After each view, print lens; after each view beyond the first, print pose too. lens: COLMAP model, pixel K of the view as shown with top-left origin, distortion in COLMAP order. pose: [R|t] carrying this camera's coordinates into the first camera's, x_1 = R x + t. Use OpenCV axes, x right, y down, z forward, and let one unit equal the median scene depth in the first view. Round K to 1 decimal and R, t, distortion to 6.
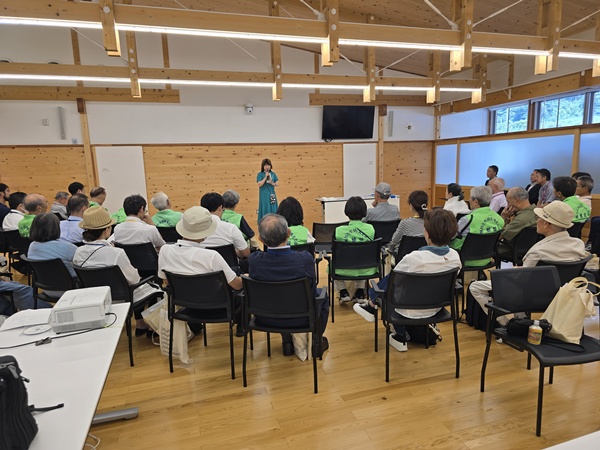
lens RADIAL K [[411.8, 0, 300.0], [0, 411.8, 225.0], [0, 0, 1]] dist [0.073299, -0.063373]
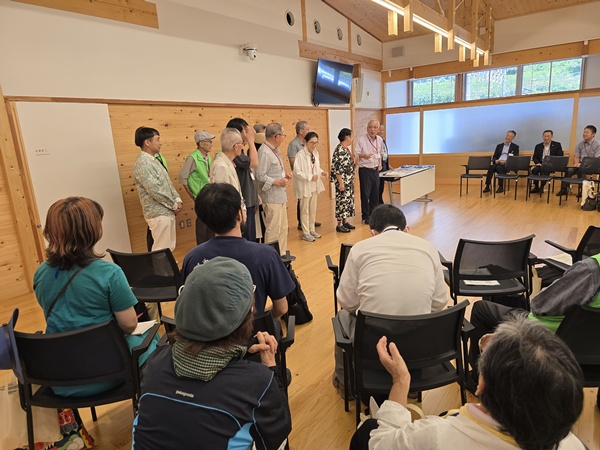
lens RADIAL K [[411.8, 0, 300.0], [0, 411.8, 225.0], [0, 0, 1]] dist [0.073299, -0.063373]
pose [[0.787758, -0.149919, 0.597462, -0.491998], [0.127791, 0.988604, 0.079573, -0.046806], [-0.602583, 0.013667, 0.797939, 0.410420]]
